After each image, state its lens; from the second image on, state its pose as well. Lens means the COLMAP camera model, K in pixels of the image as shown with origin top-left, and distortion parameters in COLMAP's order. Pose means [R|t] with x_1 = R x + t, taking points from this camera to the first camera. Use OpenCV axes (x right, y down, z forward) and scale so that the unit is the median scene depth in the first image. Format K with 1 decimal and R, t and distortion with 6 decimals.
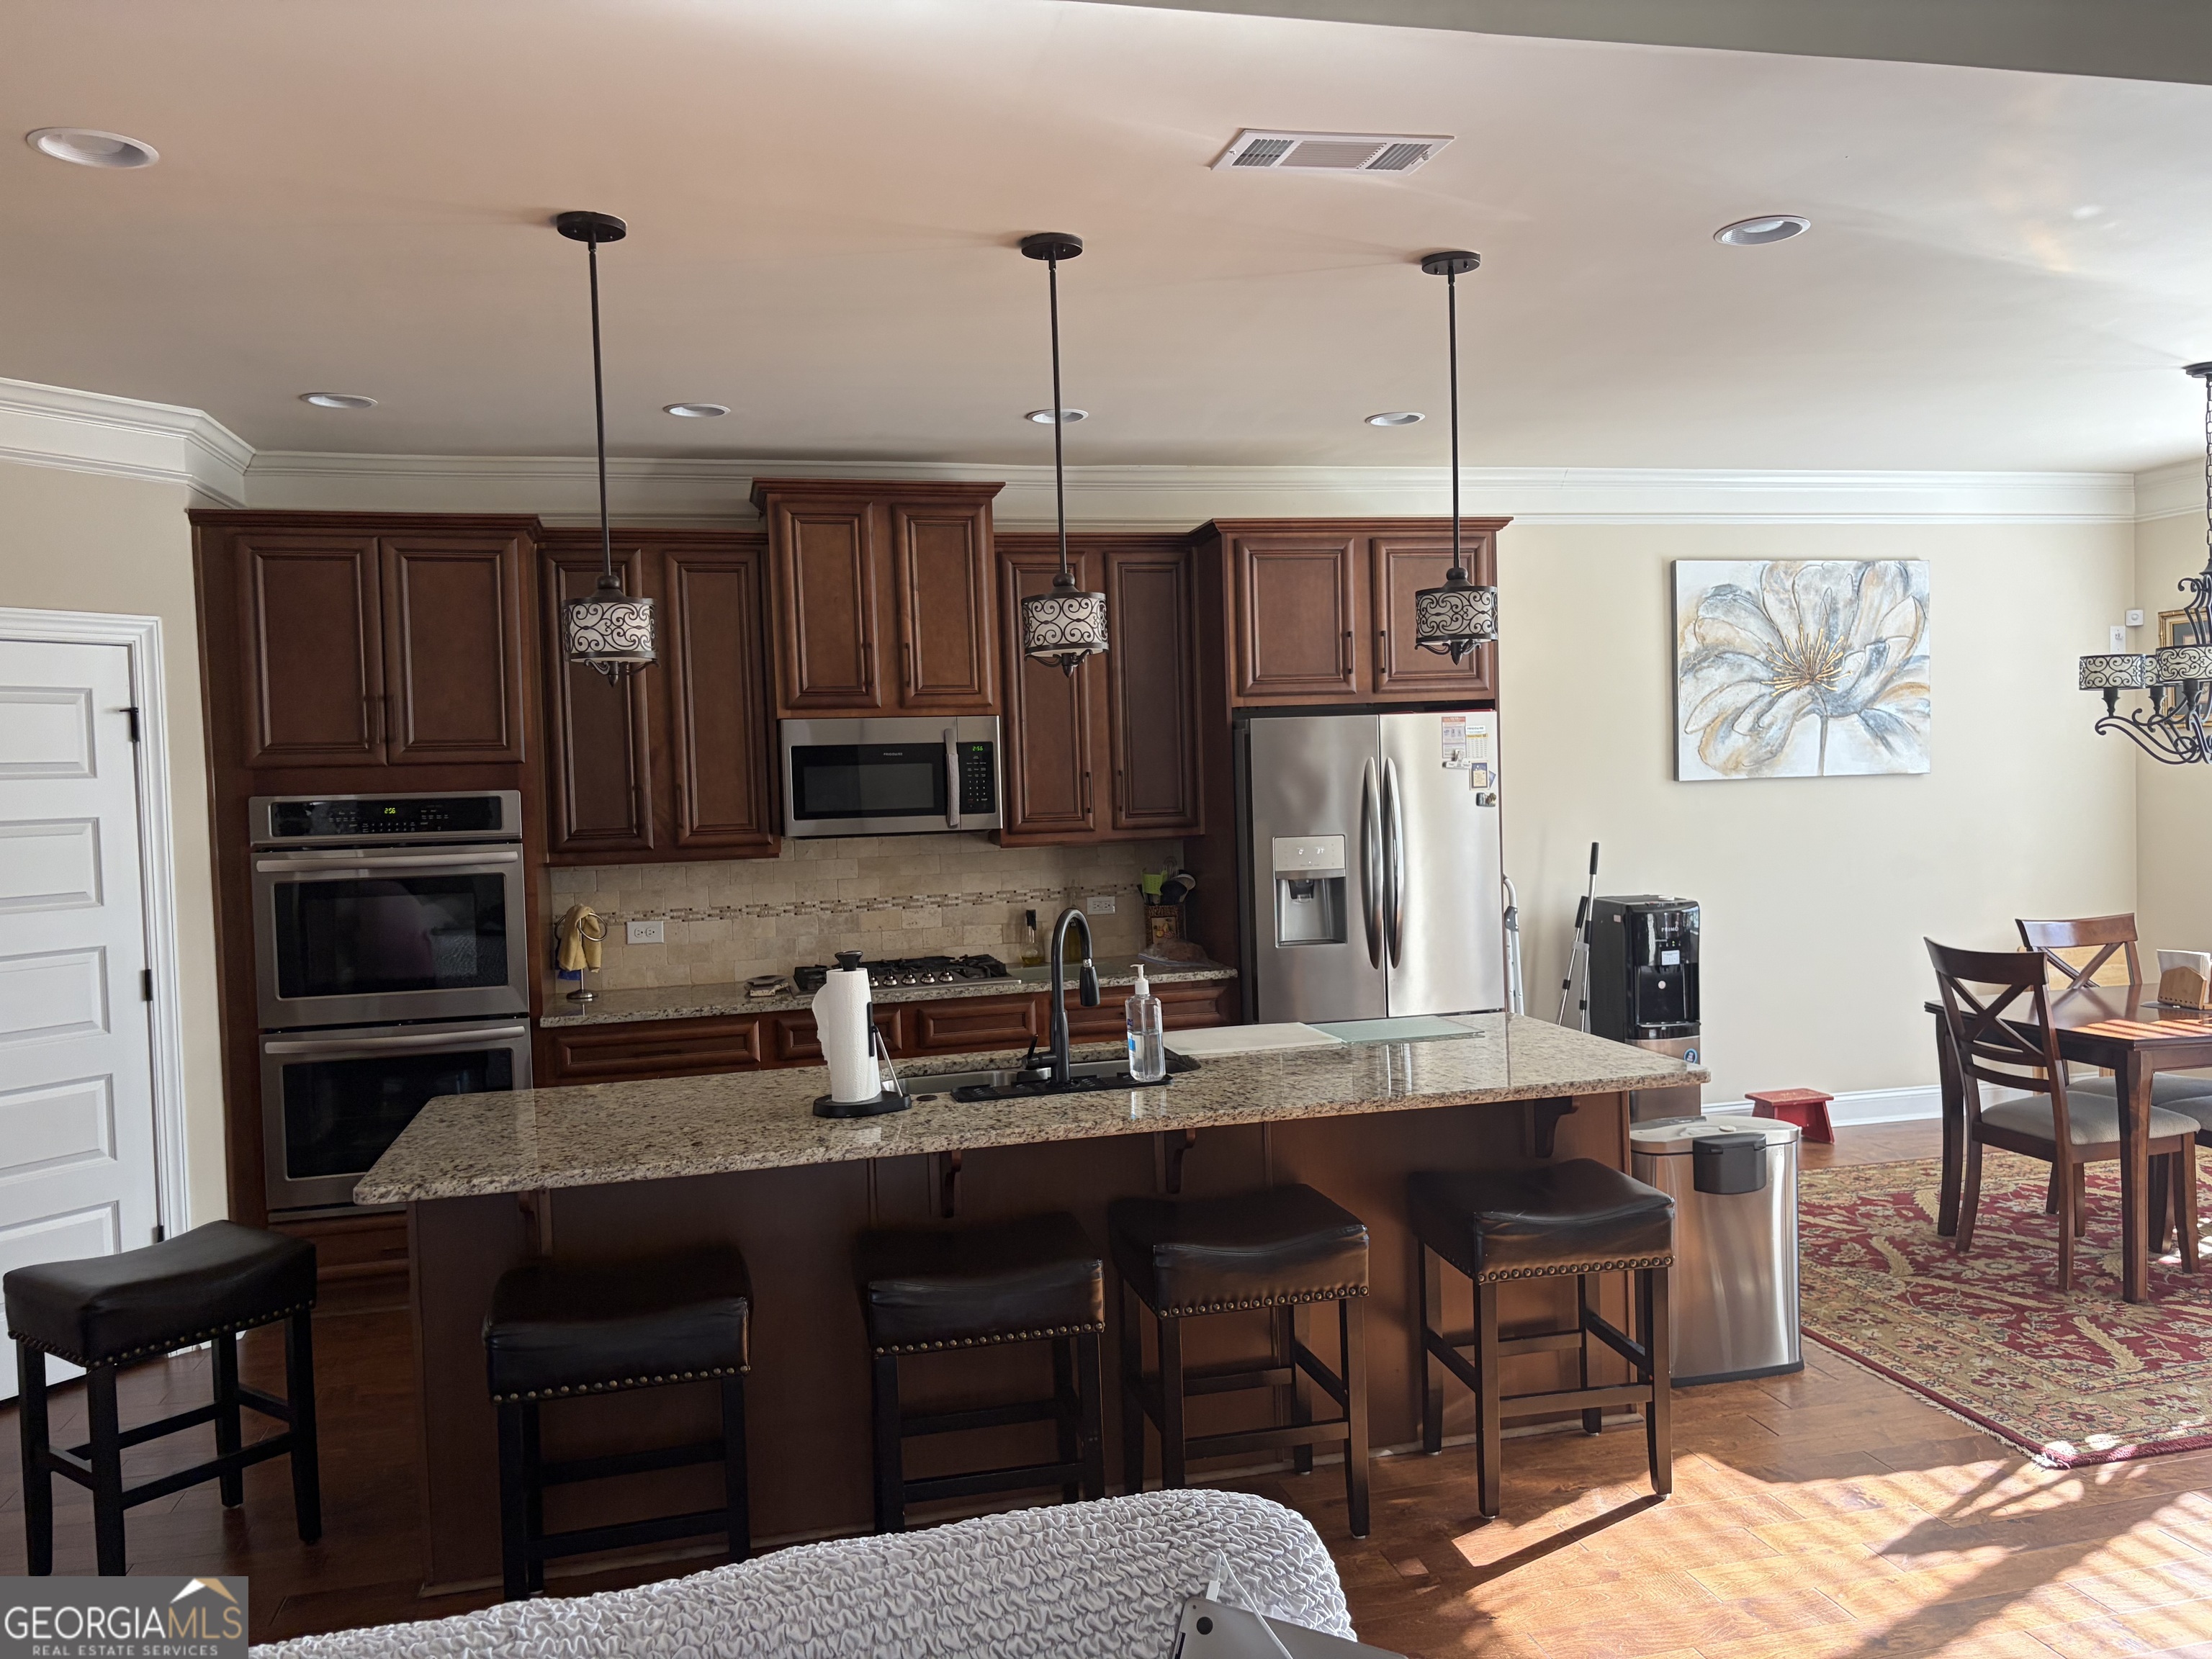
lens RADIAL K [[1660.6, 0, 1098.0], [0, 1660.6, 828.2], [0, 0, 1]] dist [0.023280, -0.004475]
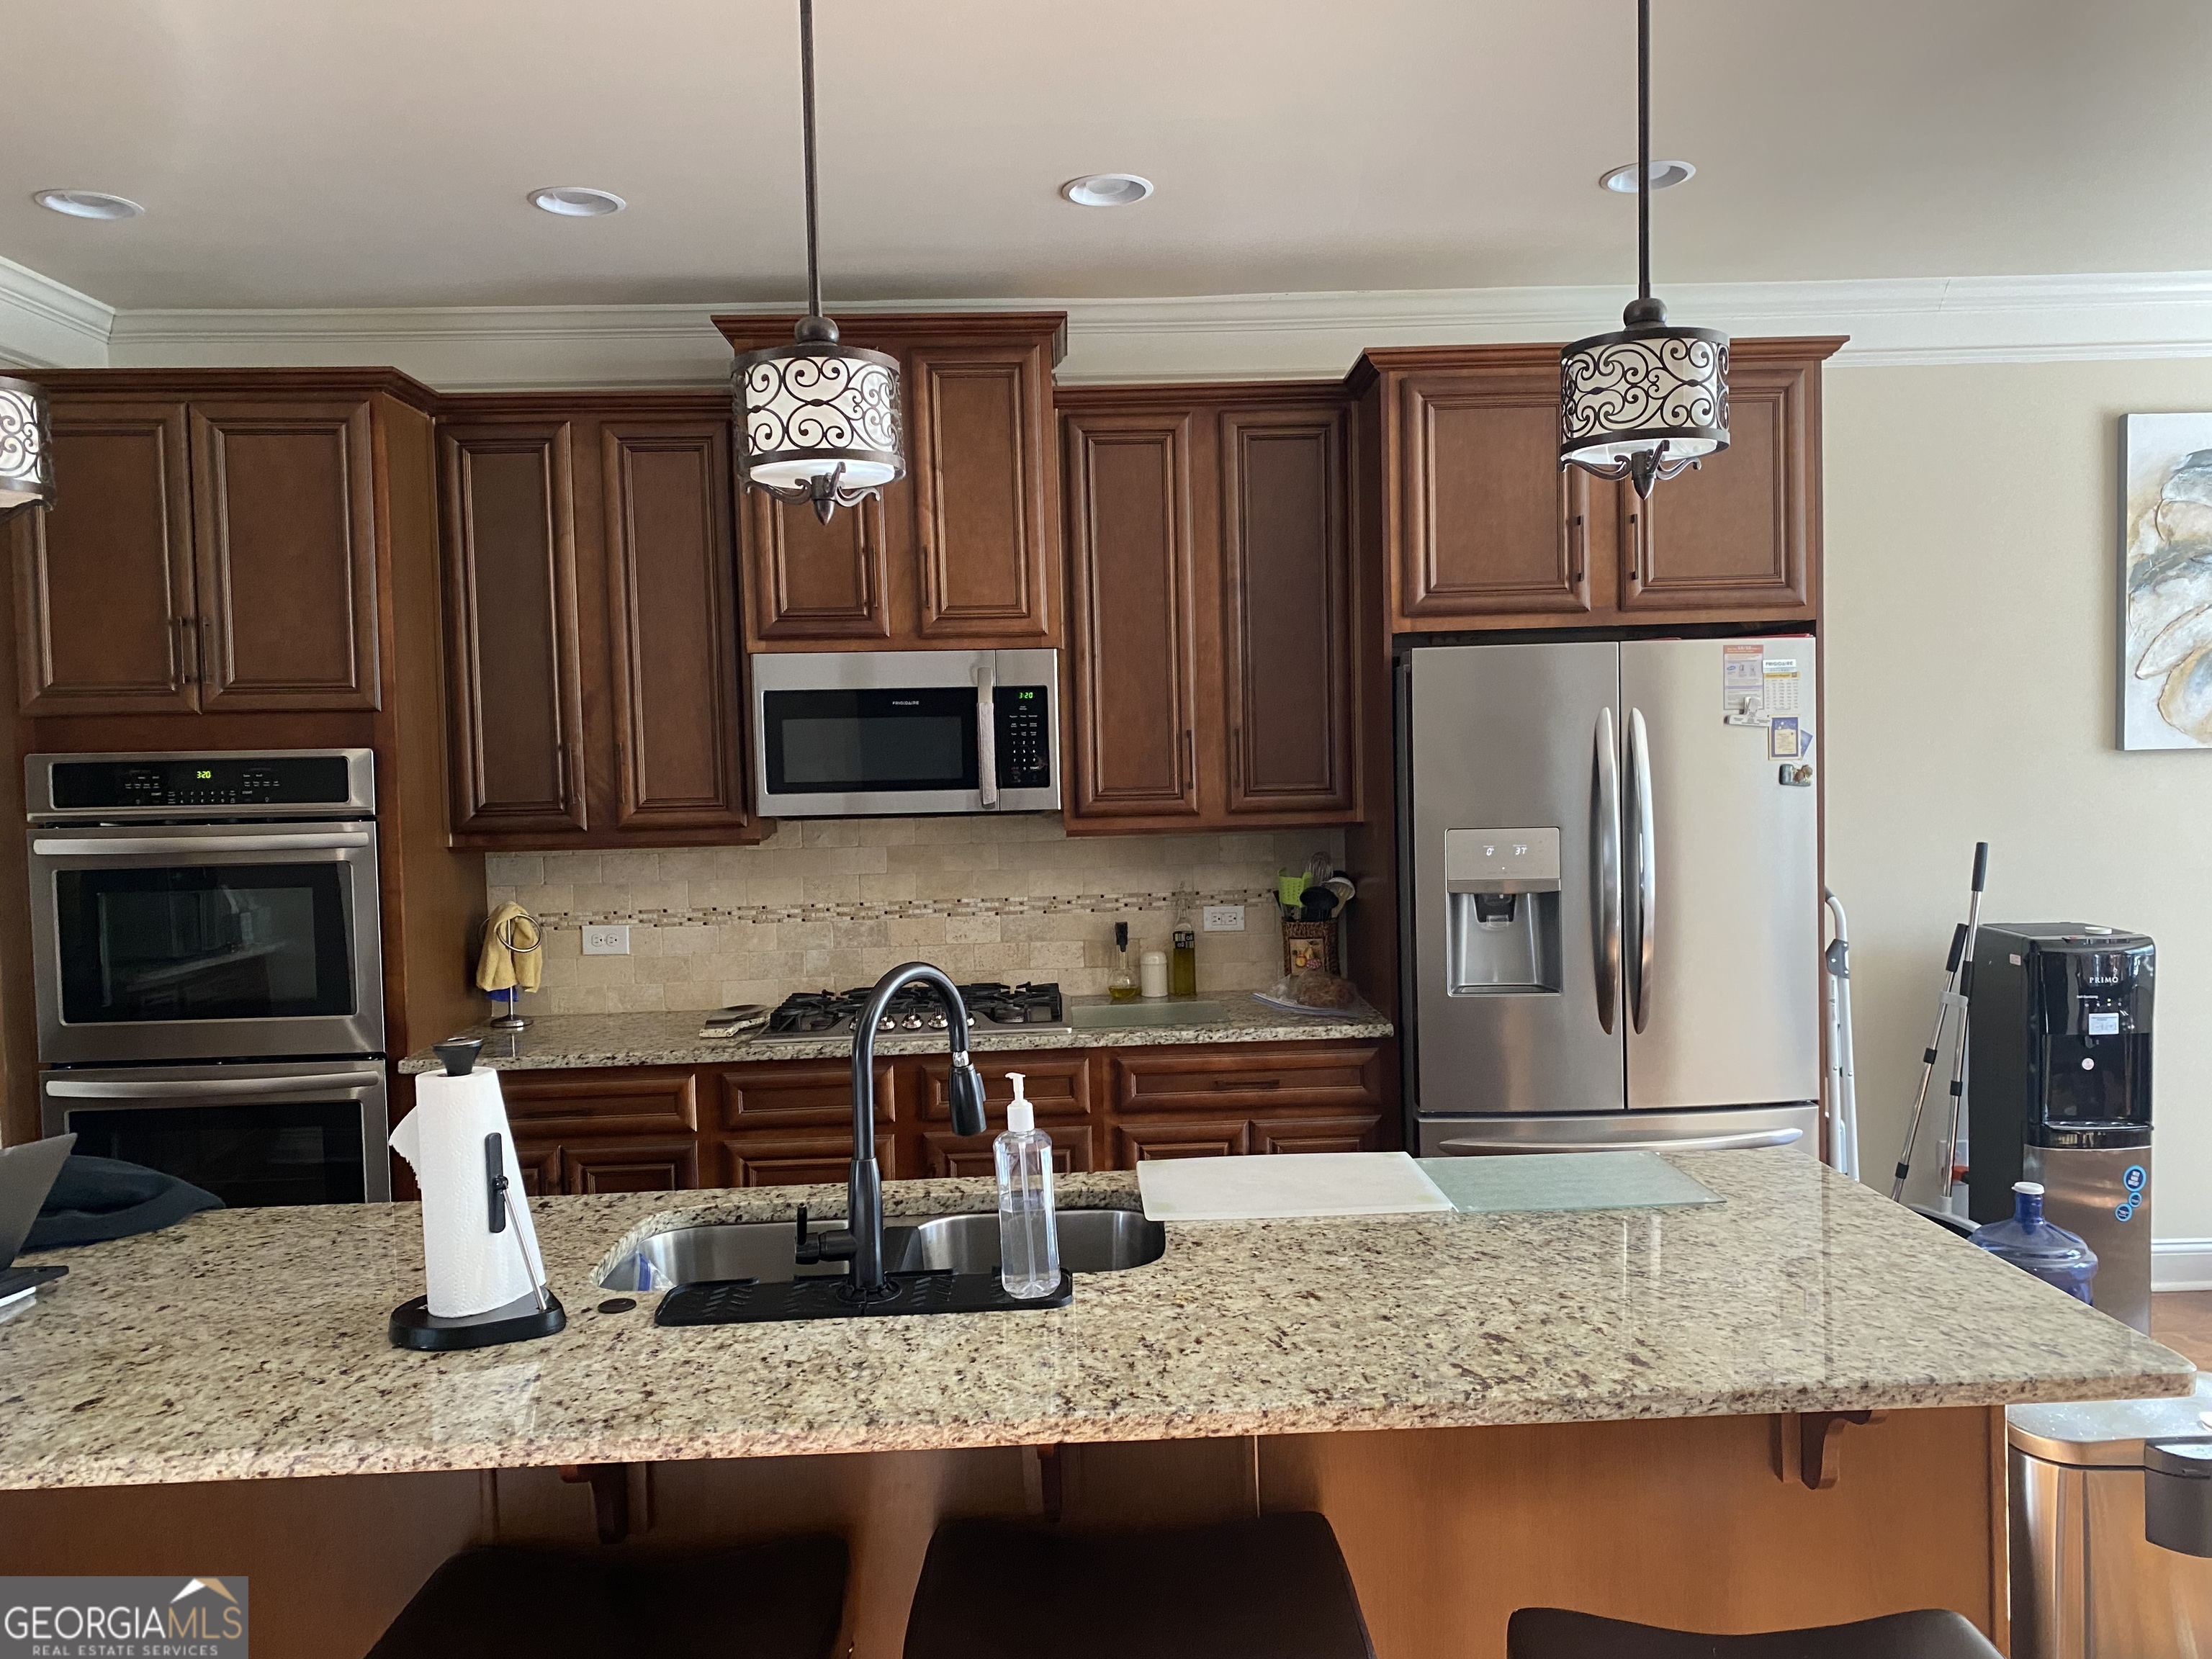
lens RADIAL K [[1663.9, 0, 1113.0], [0, 1663.9, 829.8], [0, 0, 1]] dist [0.045392, -0.064076]
pose [[0.979278, 0.016593, -0.201840, 0.108865], [-0.012878, 0.999723, 0.019704, -0.005406], [0.202111, -0.016696, 0.979220, 0.320072]]
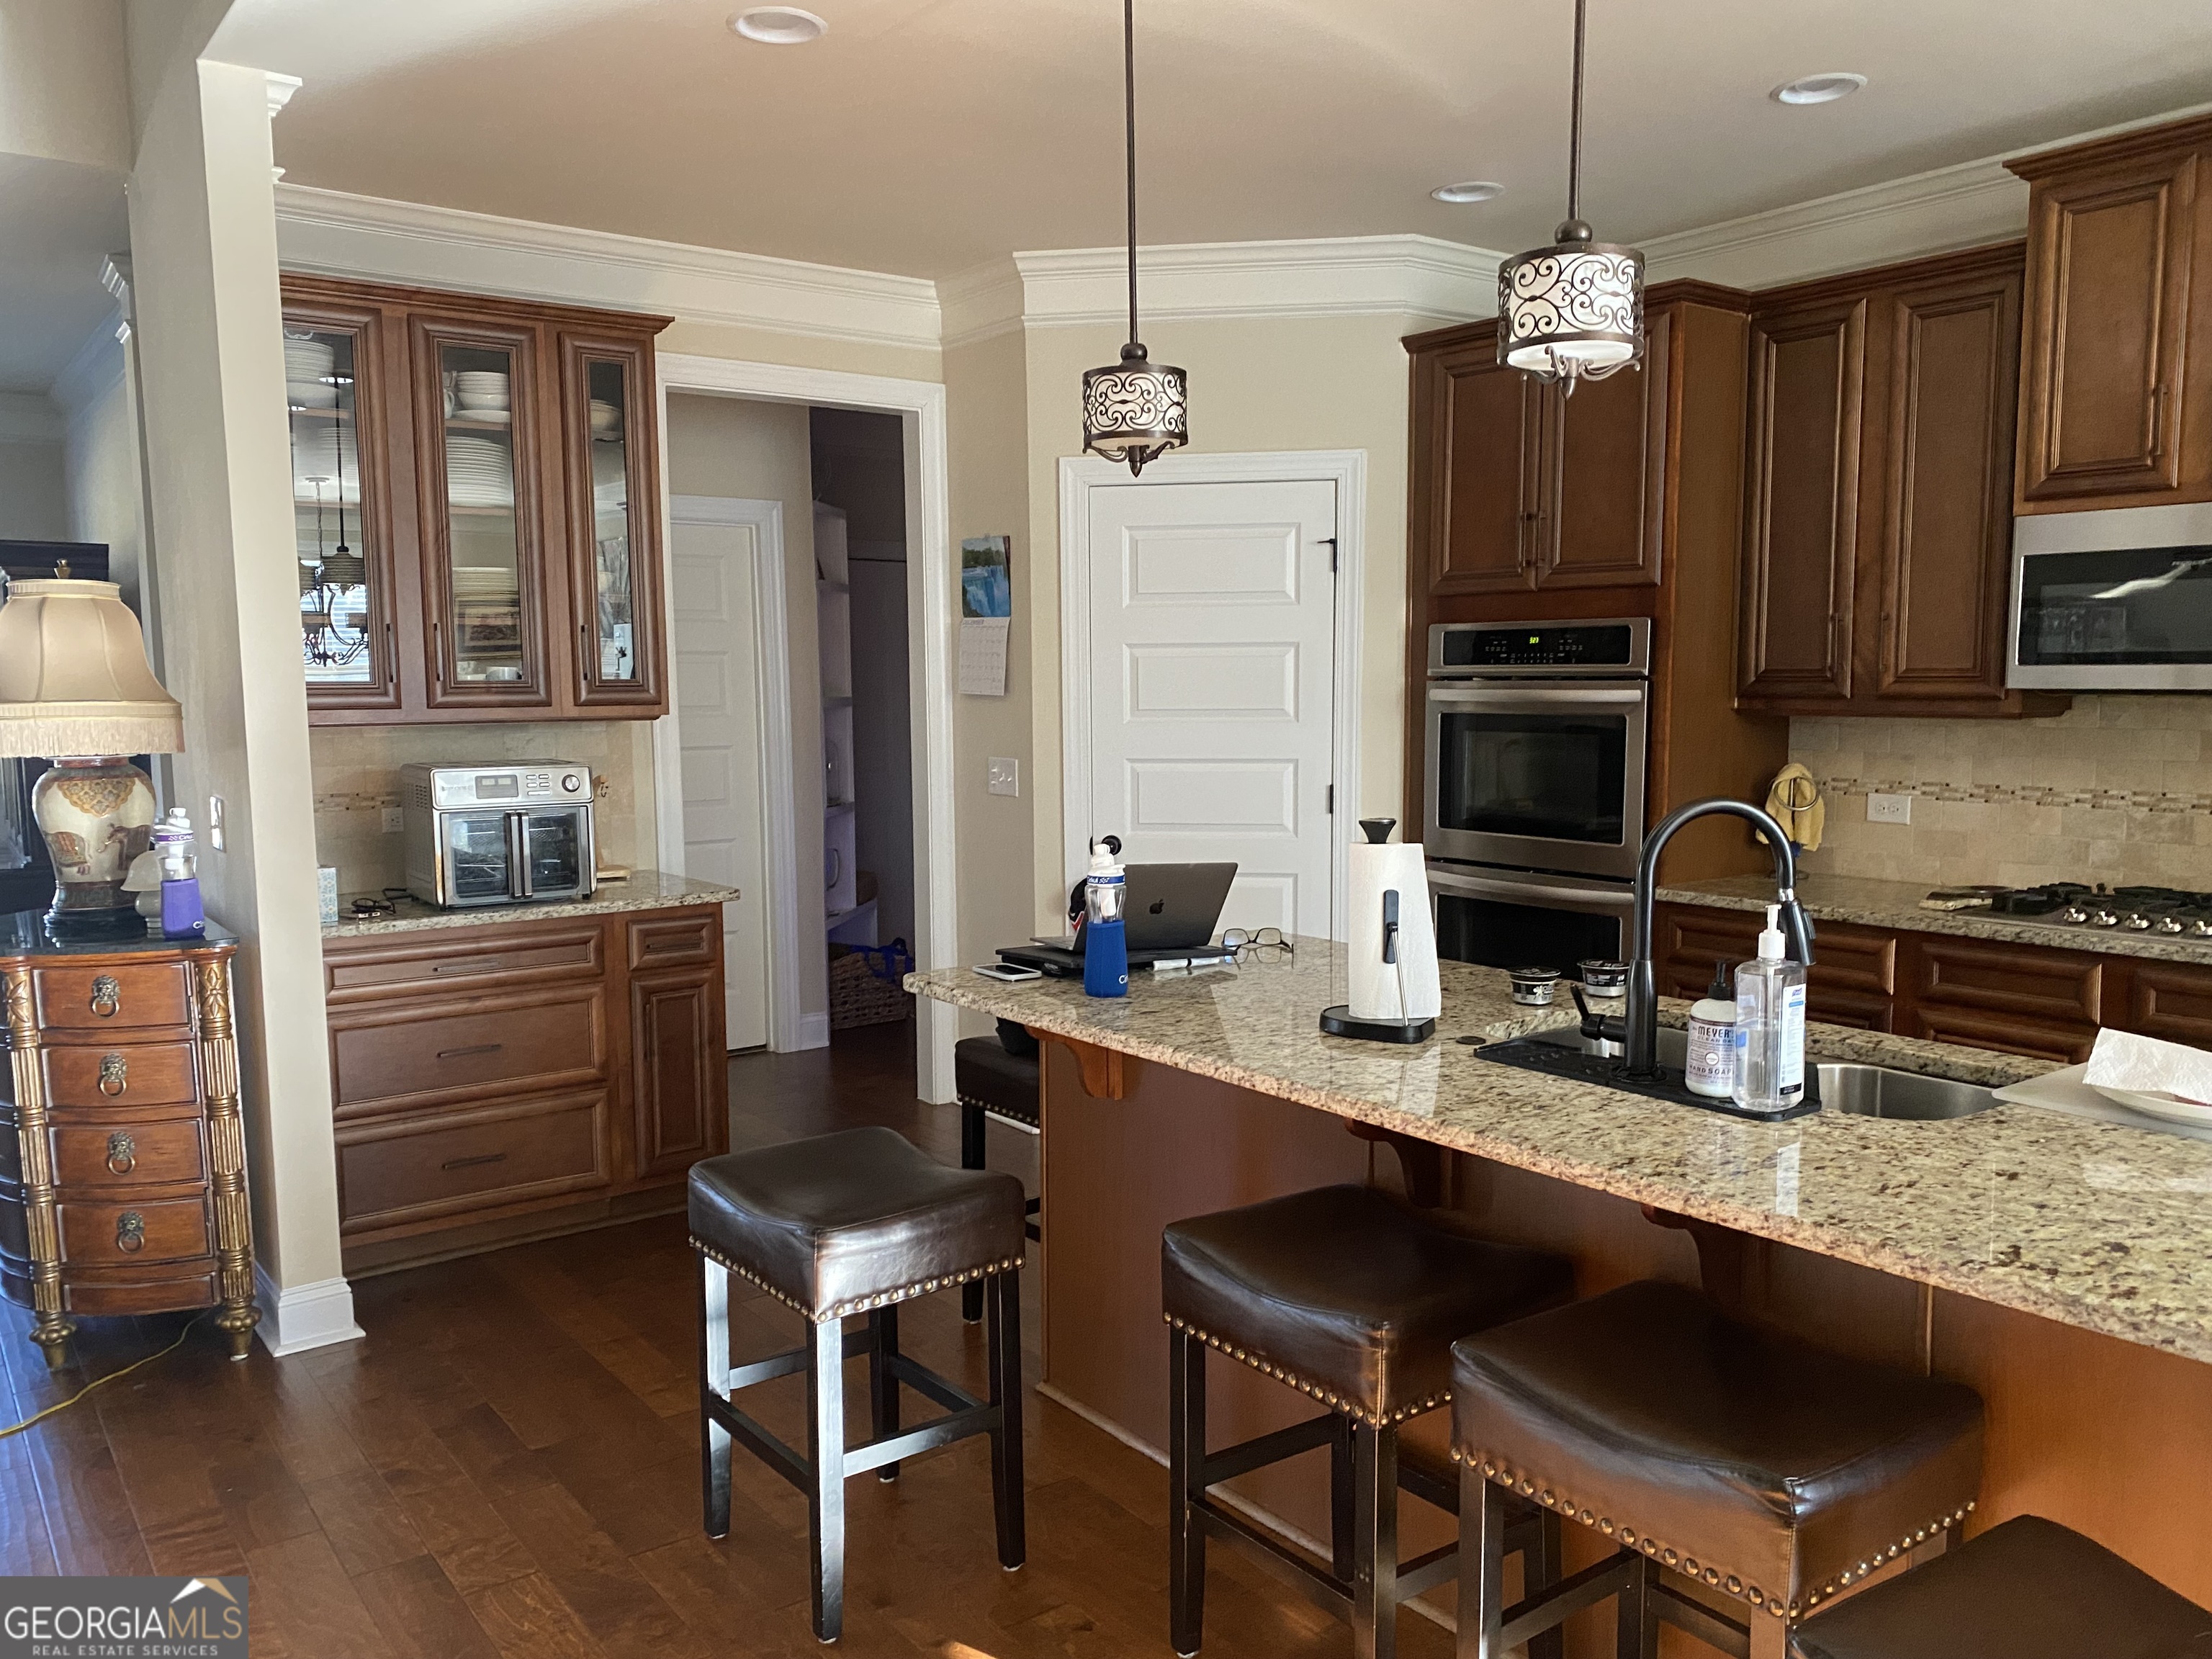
lens RADIAL K [[1663.9, 0, 1118.9], [0, 1663.9, 843.2], [0, 0, 1]] dist [0.045392, -0.064076]
pose [[0.399475, 0.121868, -0.908608, 0.304072], [-0.039354, 0.992491, 0.115817, 0.002648], [0.915899, -0.010509, 0.401271, 0.378438]]
